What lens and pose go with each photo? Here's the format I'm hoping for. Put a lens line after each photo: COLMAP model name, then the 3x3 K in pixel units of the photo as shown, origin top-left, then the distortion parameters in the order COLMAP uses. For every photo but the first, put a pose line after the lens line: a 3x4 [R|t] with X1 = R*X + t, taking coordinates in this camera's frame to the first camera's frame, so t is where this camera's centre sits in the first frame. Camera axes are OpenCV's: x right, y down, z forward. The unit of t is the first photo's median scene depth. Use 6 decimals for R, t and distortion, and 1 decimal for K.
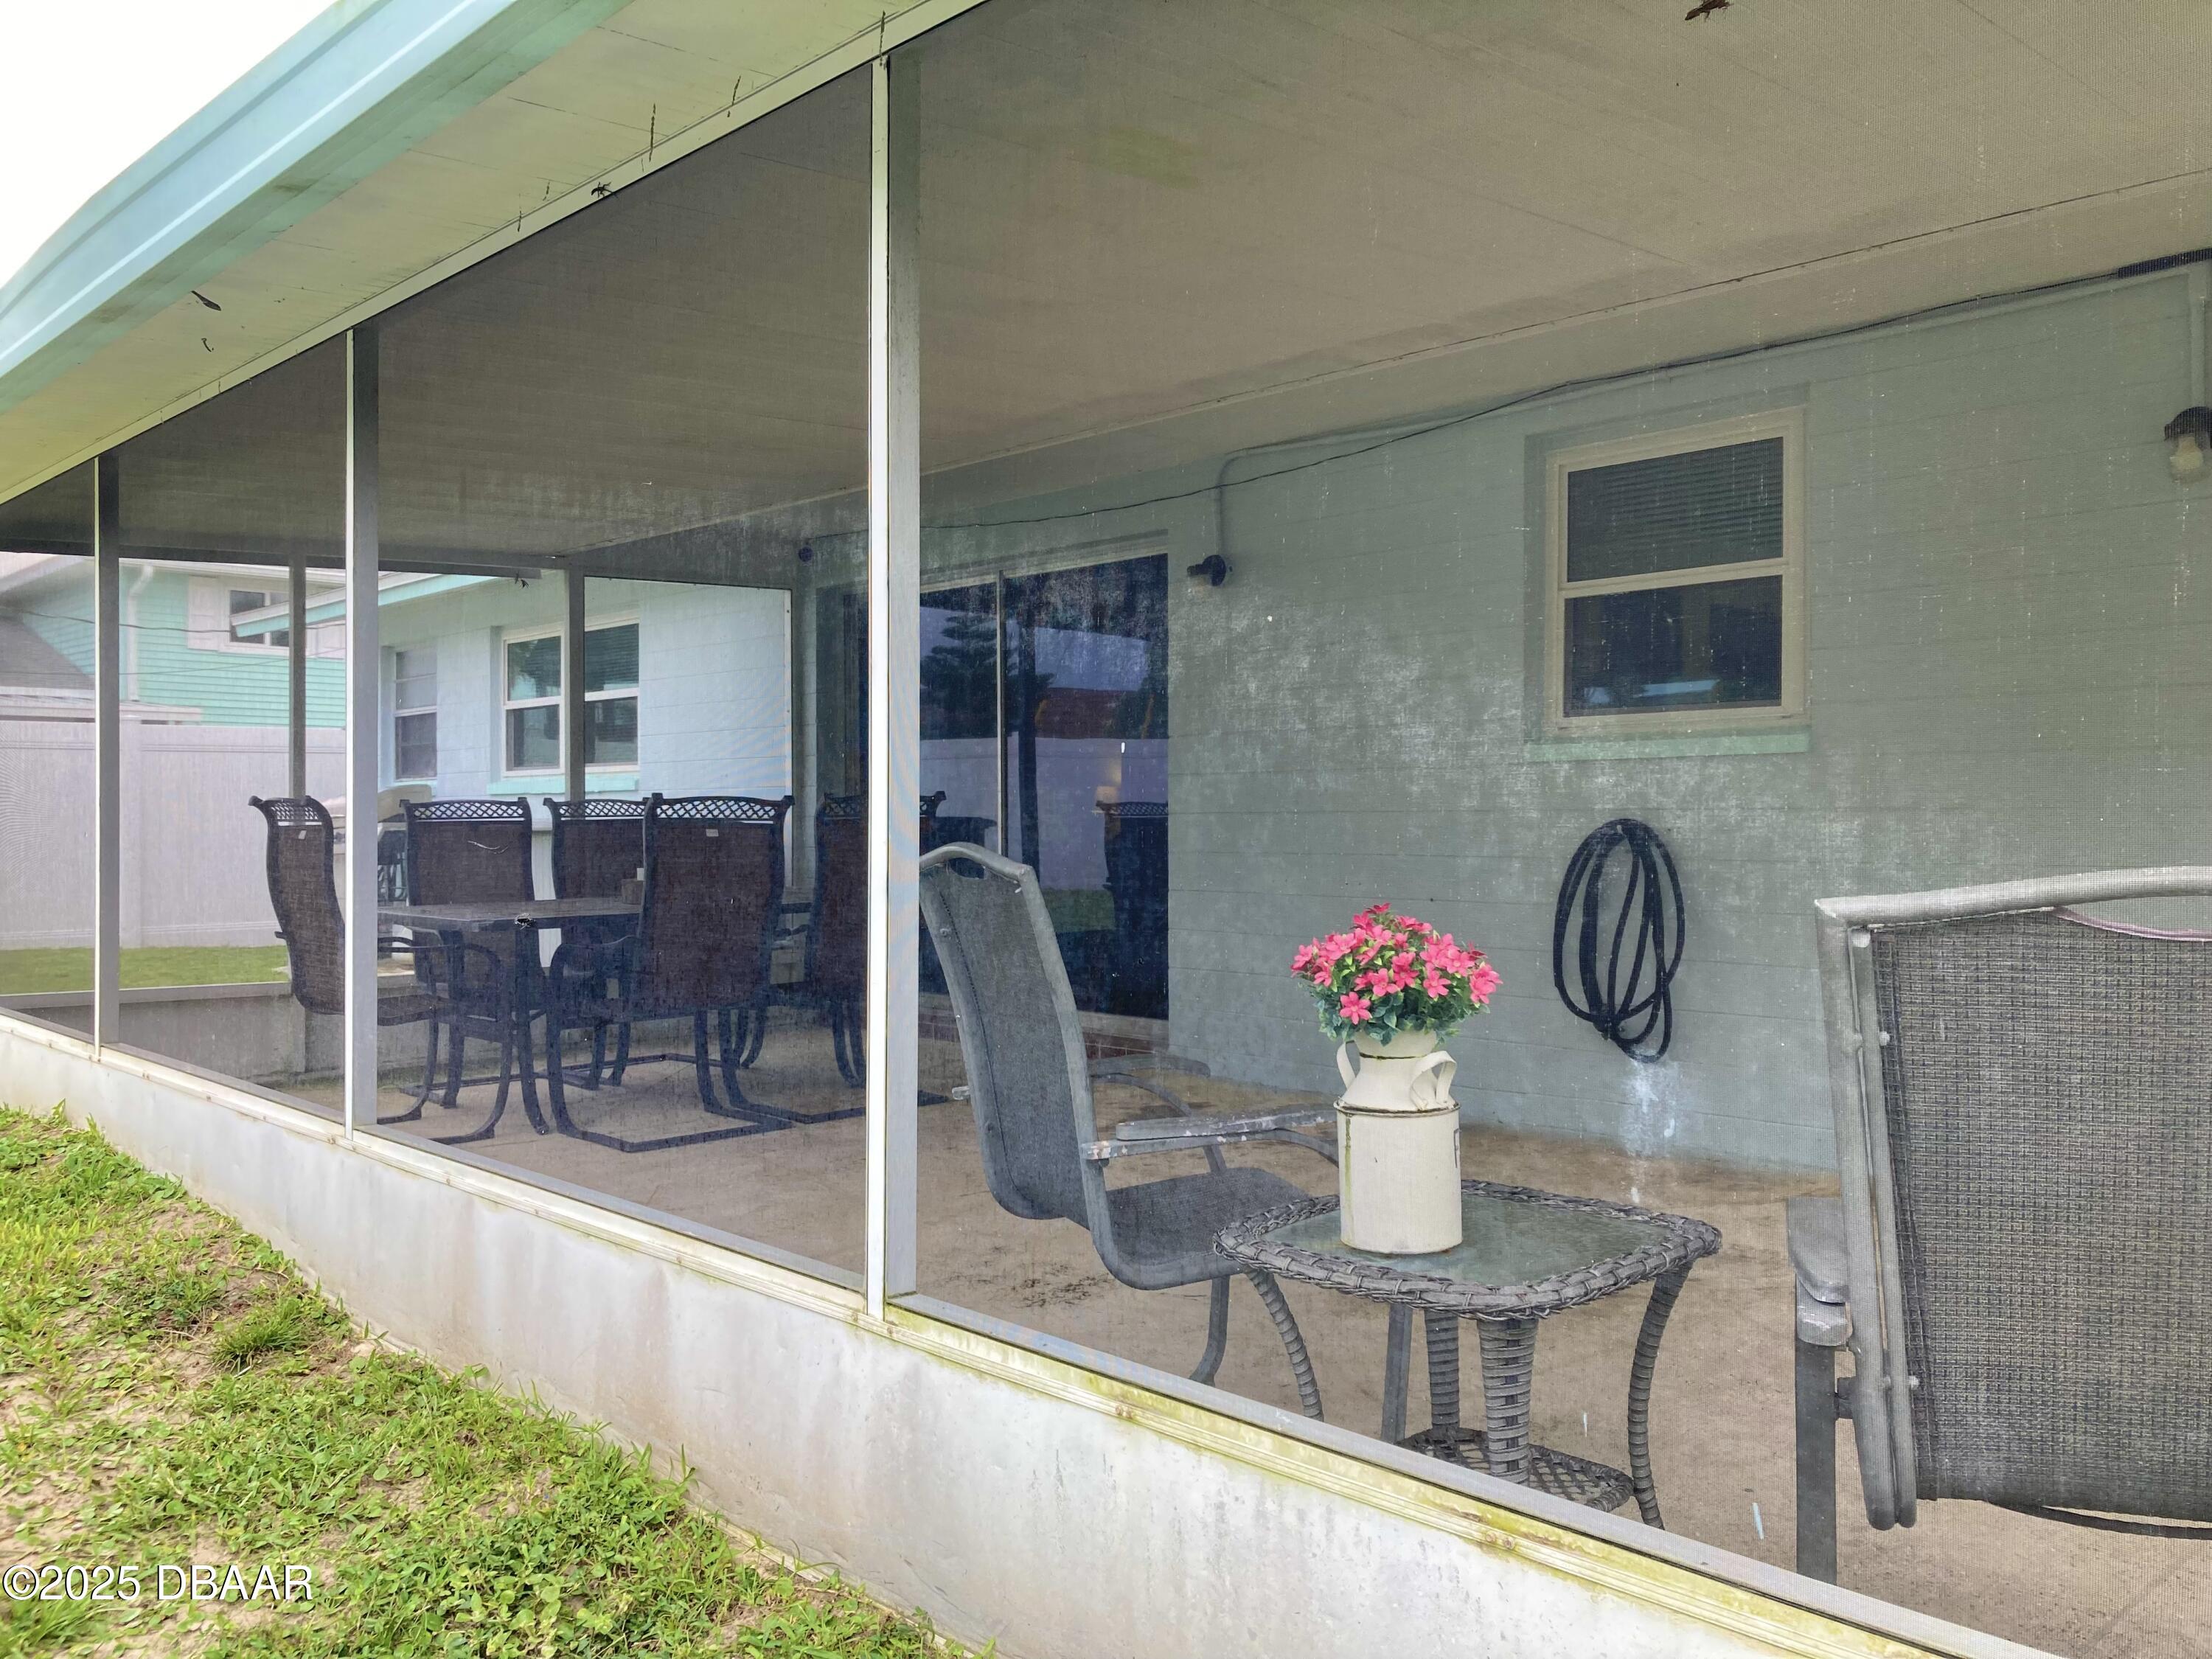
lens RADIAL K [[1812.1, 0, 1103.1], [0, 1812.1, 815.8], [0, 0, 1]] dist [0.050812, -0.067769]
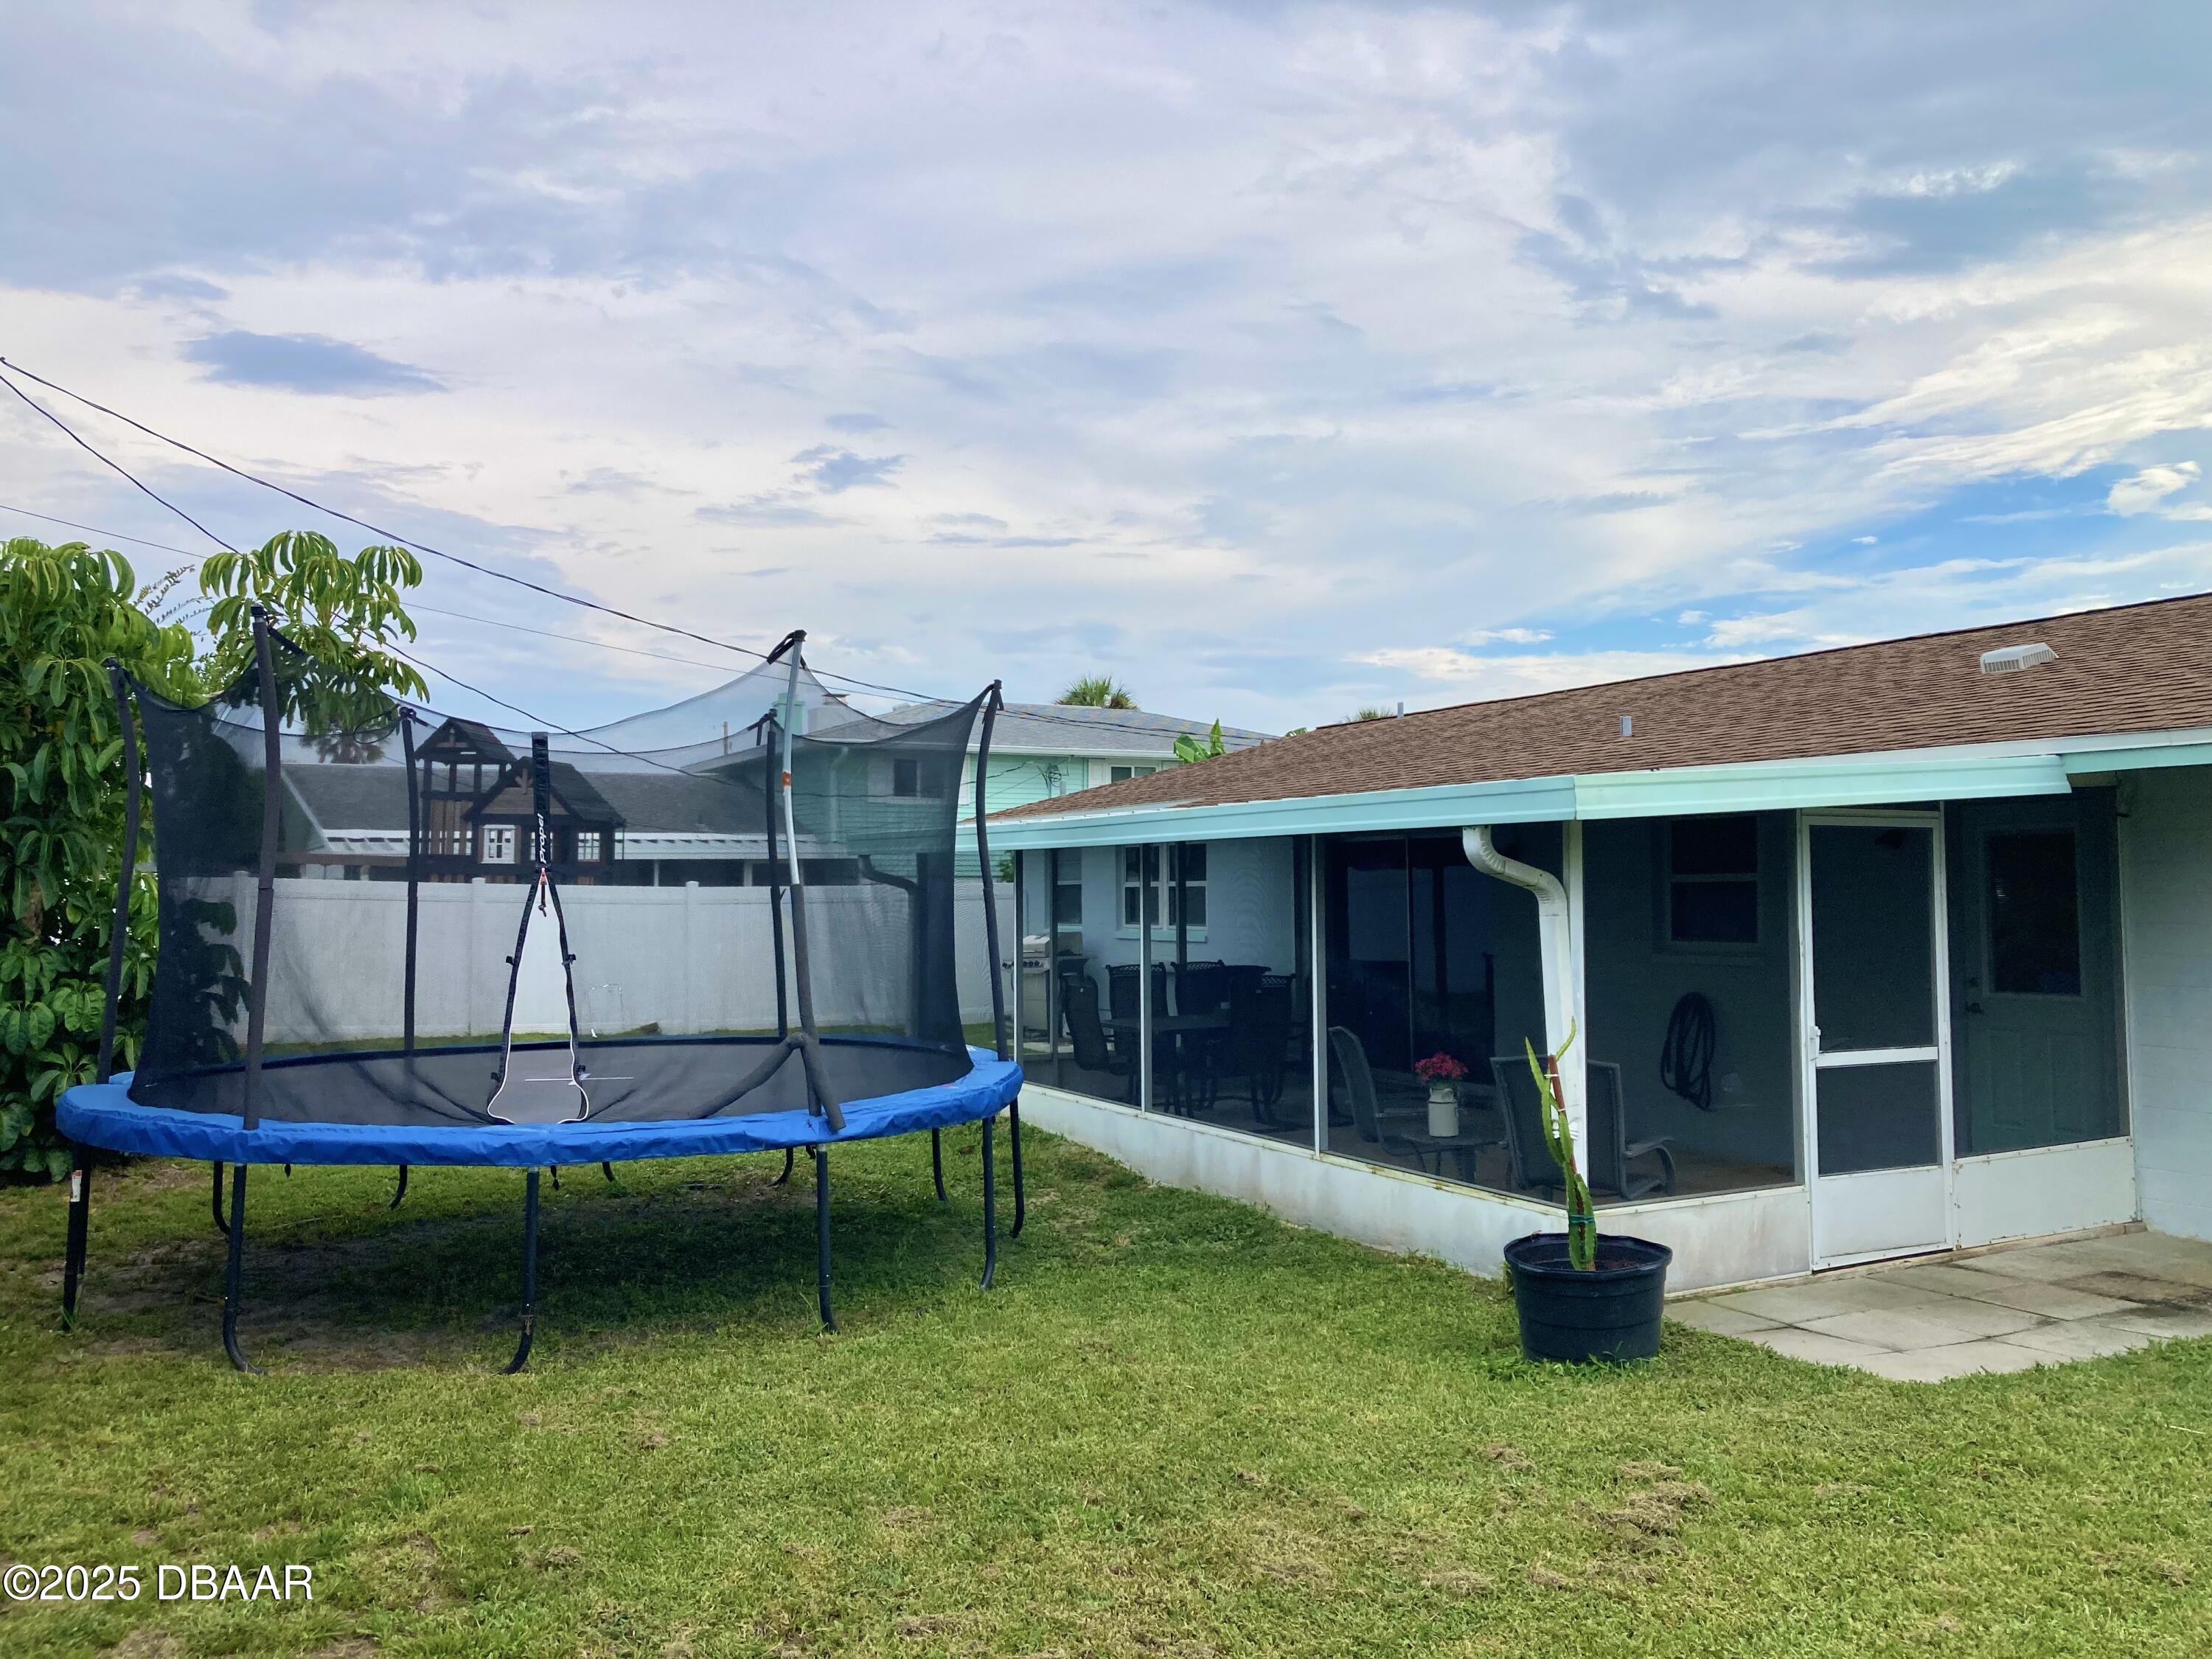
lens RADIAL K [[1812.1, 0, 1097.1], [0, 1812.1, 828.3], [0, 0, 1]] dist [0.050812, -0.067769]
pose [[0.960214, -0.015178, -0.278852, 0.248791], [0.006816, 0.999498, -0.030932, -0.145374], [0.279182, 0.027801, 0.959836, -1.380048]]
